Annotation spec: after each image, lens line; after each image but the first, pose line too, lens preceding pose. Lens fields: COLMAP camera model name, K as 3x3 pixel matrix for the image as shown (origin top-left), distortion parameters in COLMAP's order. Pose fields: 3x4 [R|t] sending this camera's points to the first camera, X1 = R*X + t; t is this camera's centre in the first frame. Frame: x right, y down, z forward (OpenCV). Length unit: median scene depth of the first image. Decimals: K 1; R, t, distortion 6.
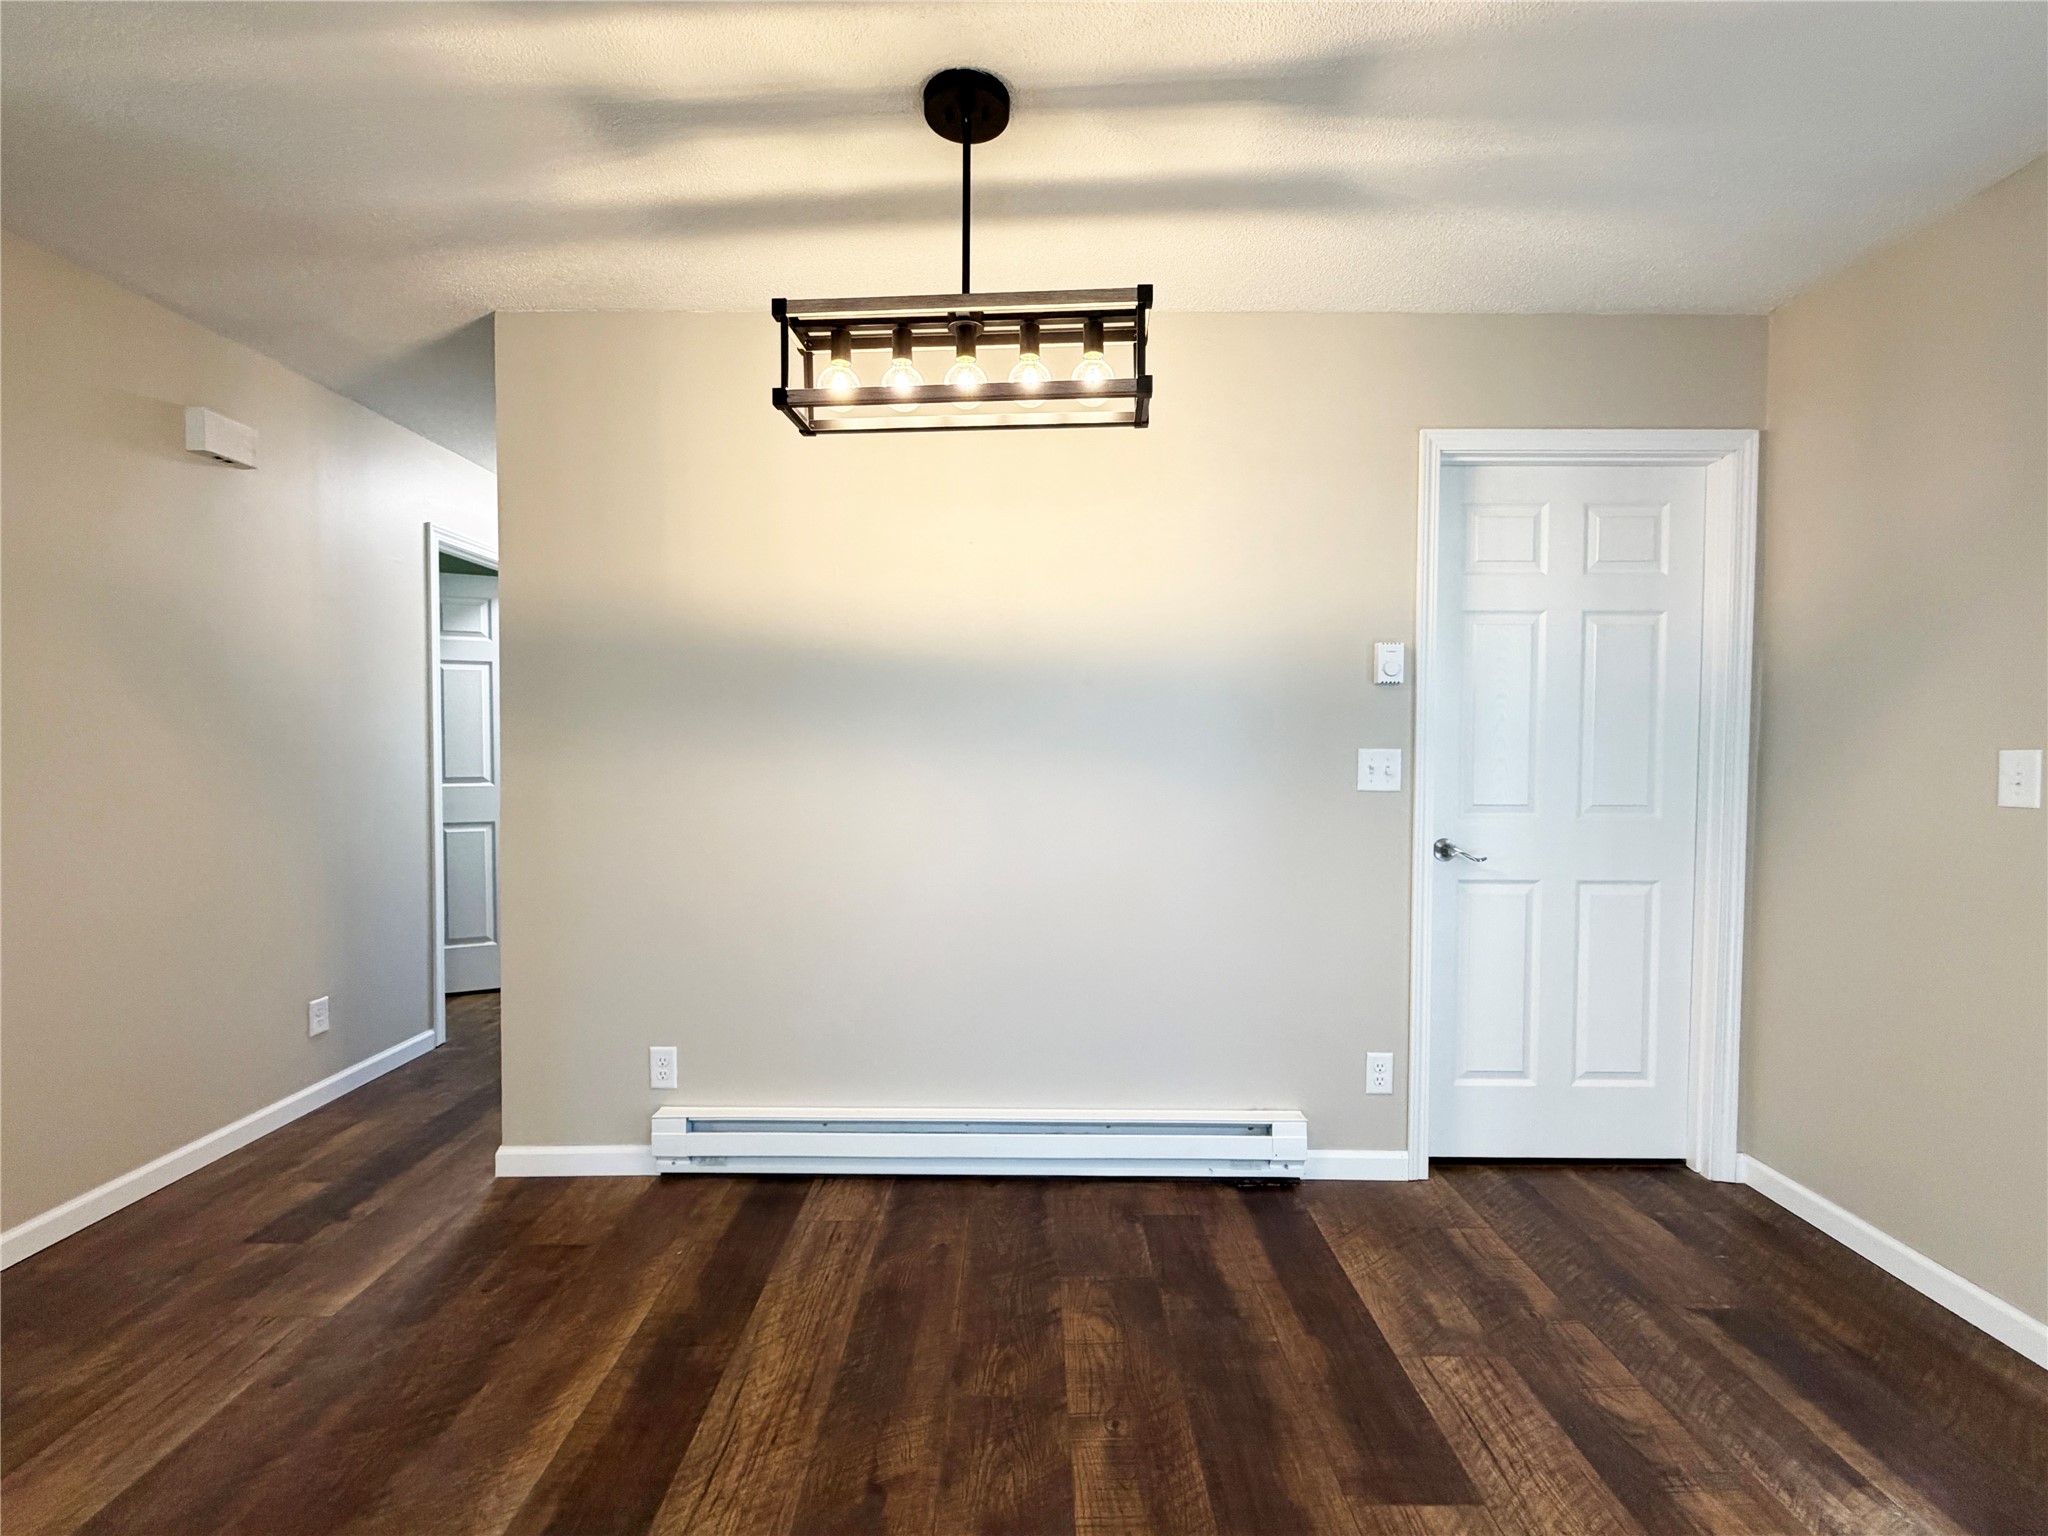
lens RADIAL K [[876.0, 0, 1025.5], [0, 876.0, 771.7], [0, 0, 1]] dist [0.000017, -0.000238]
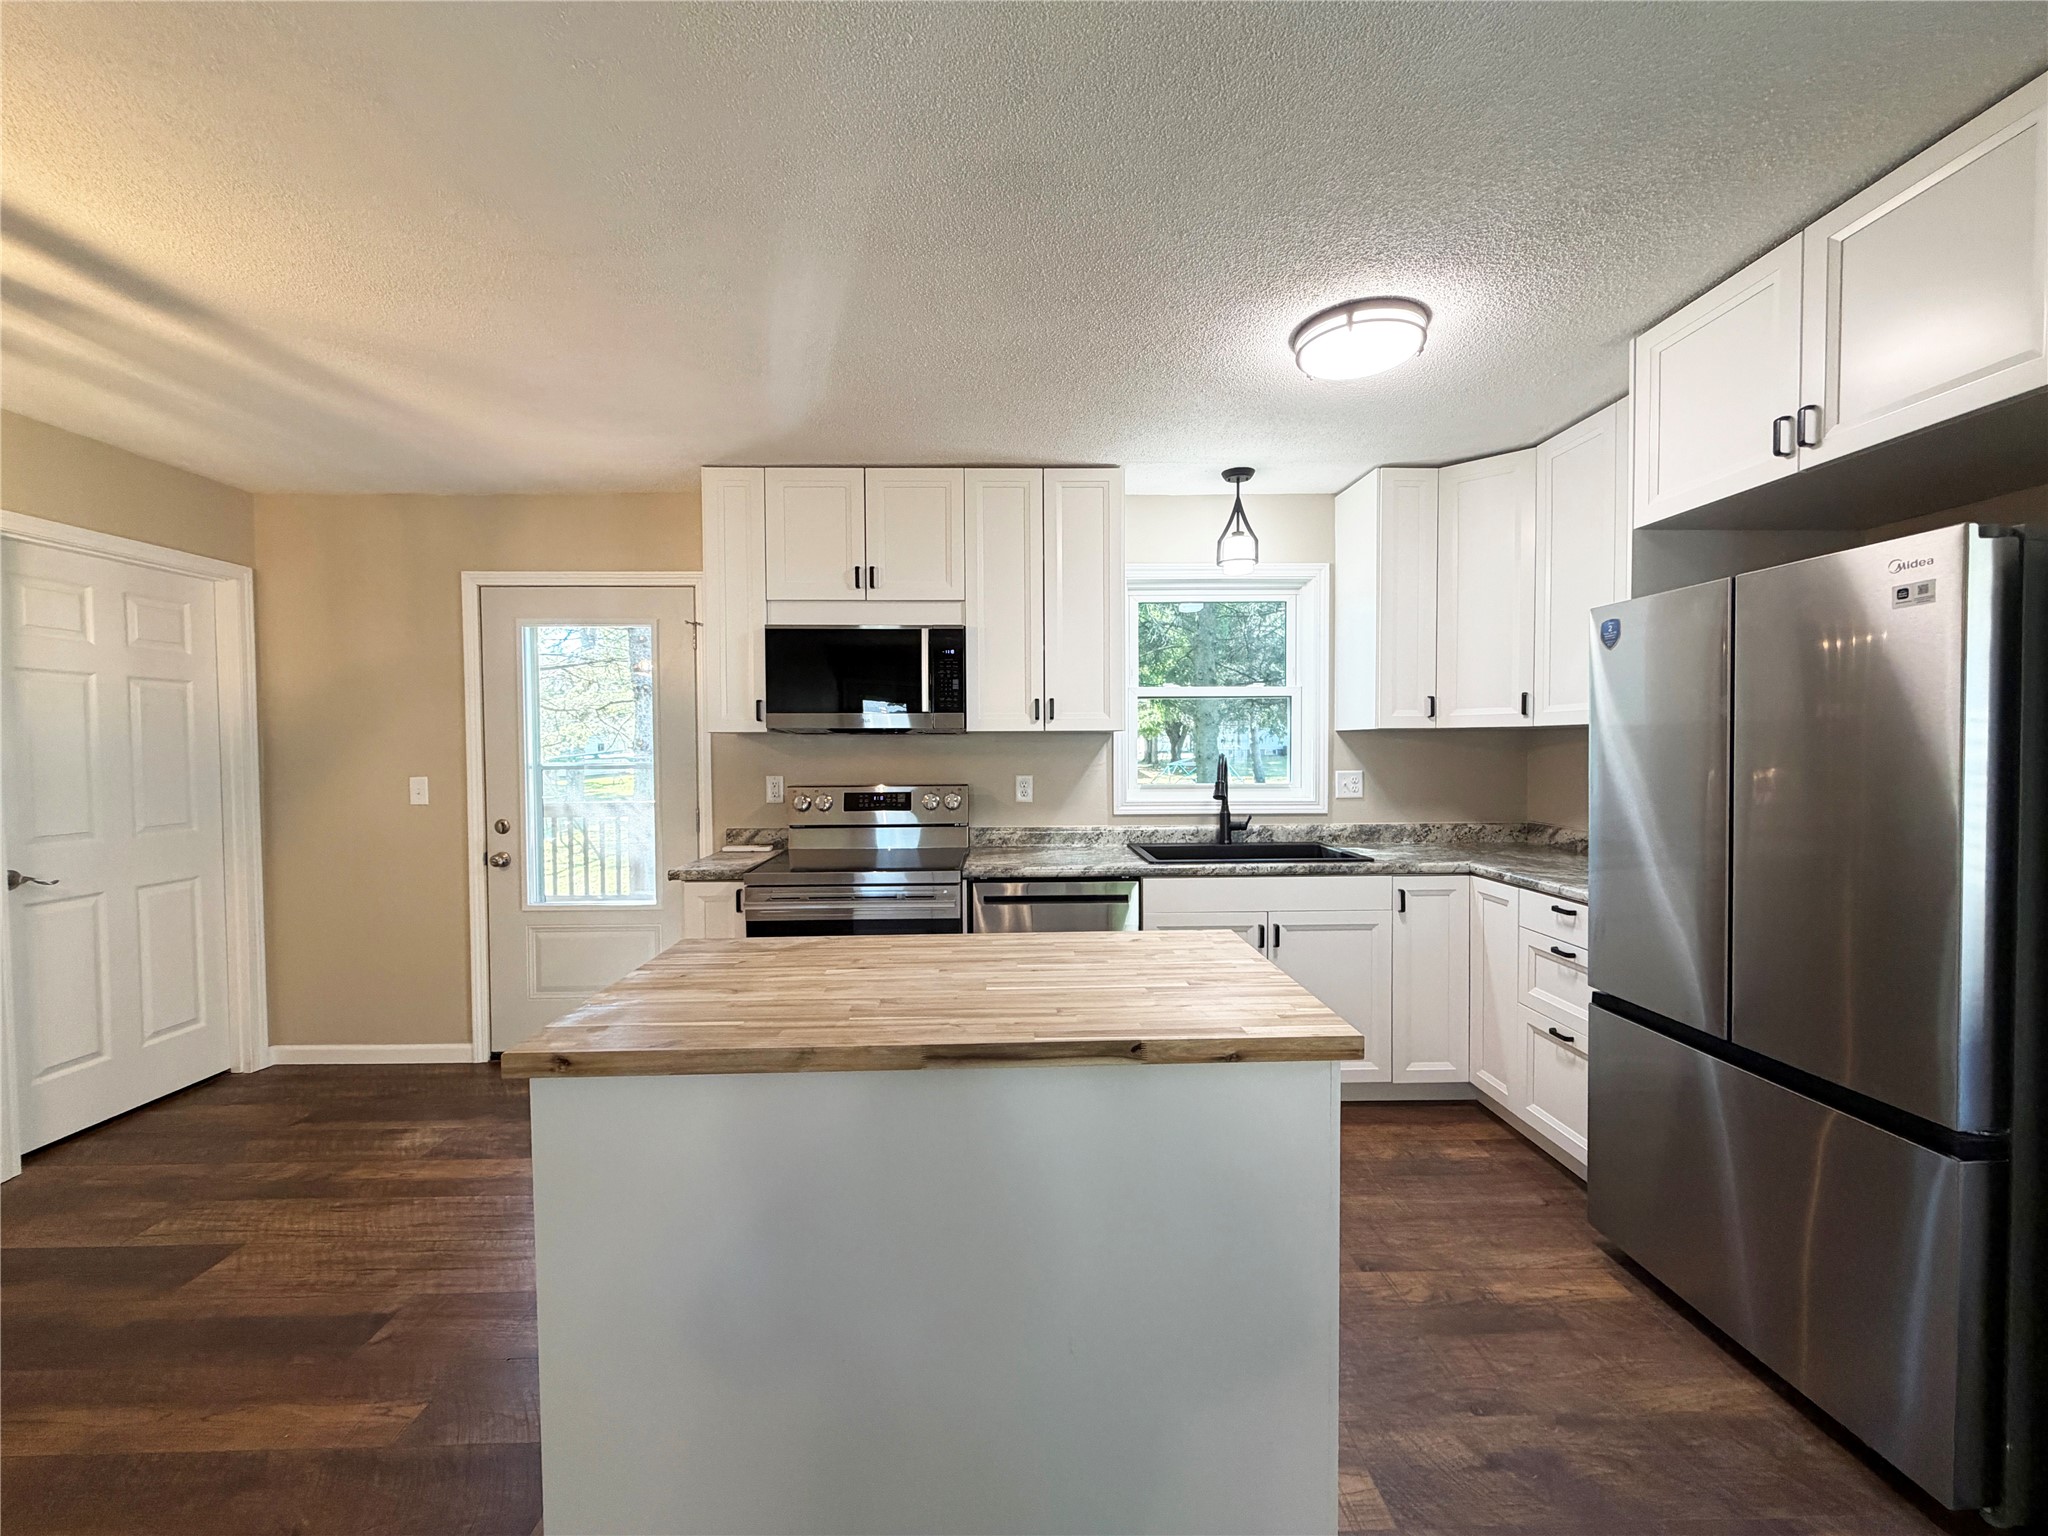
lens RADIAL K [[815.1, 0, 1021.1], [0, 815.1, 769.7], [0, 0, 1]] dist [-0.001664, 0.000369]
pose [[-0.021518, -0.034484, 0.999174, -0.623672], [0.038676, 0.998628, 0.035298, -0.041021], [-0.999020, 0.039404, -0.020155, -0.293713]]
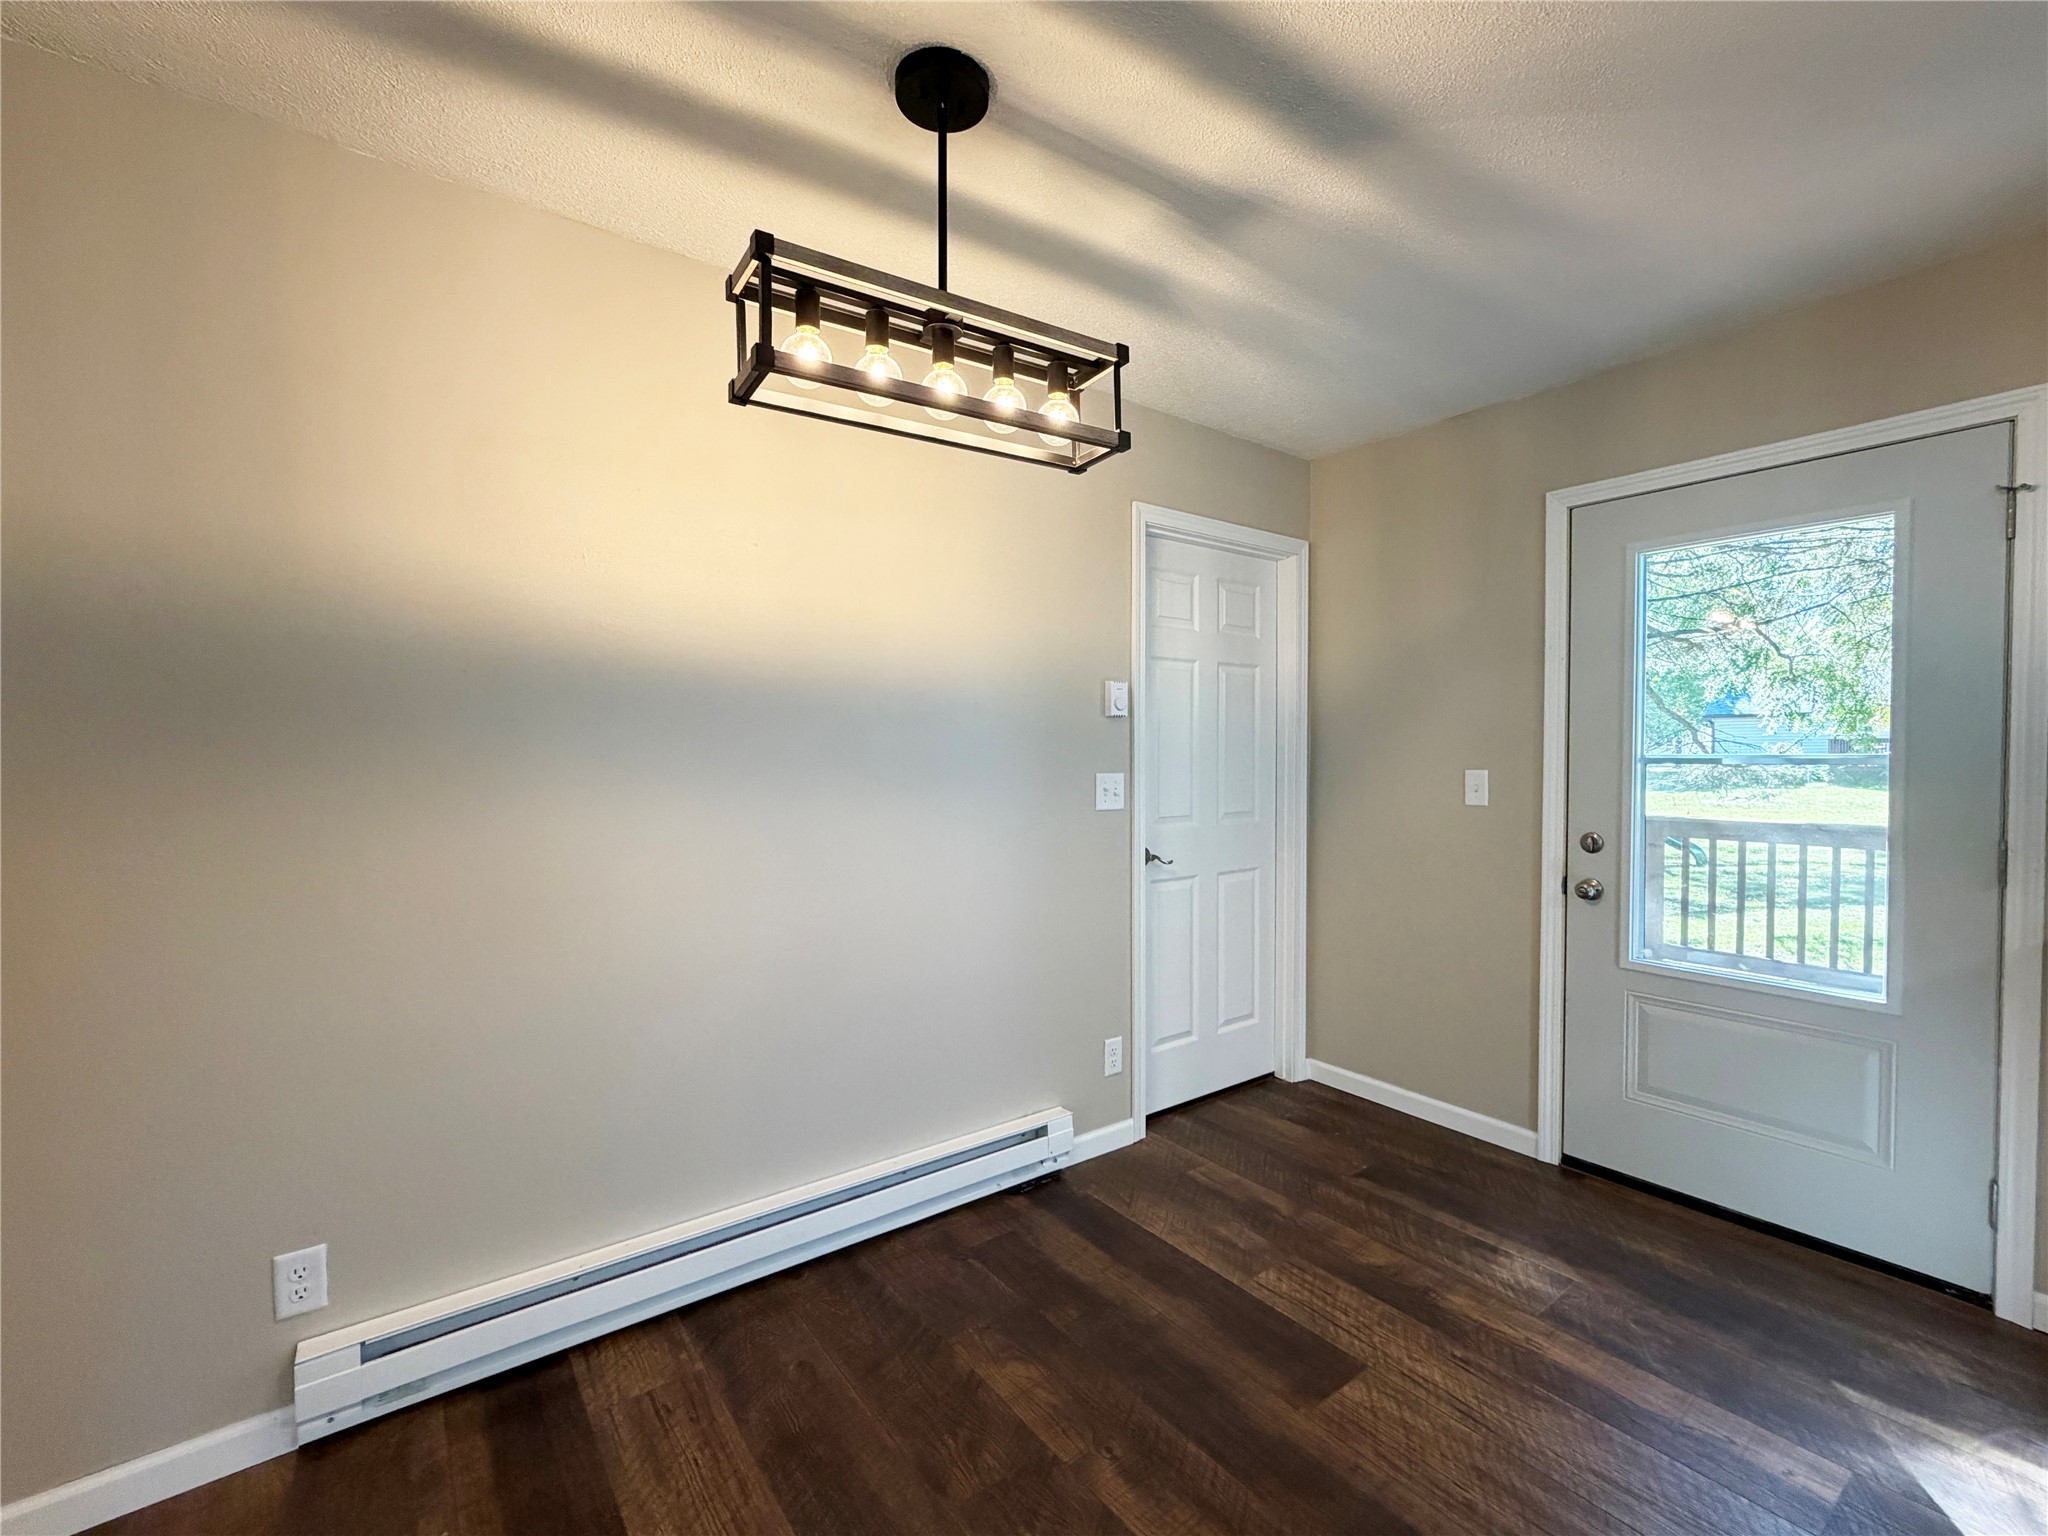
lens RADIAL K [[874.1, 0, 1026.2], [0, 874.1, 770.8], [0, 0, 1]] dist [0.000648, -0.000136]
pose [[0.800574, -0.018410, 0.598951, -0.383017], [0.025077, 0.999682, -0.002792, -0.029625], [-0.598709, 0.017255, 0.800780, 0.154497]]
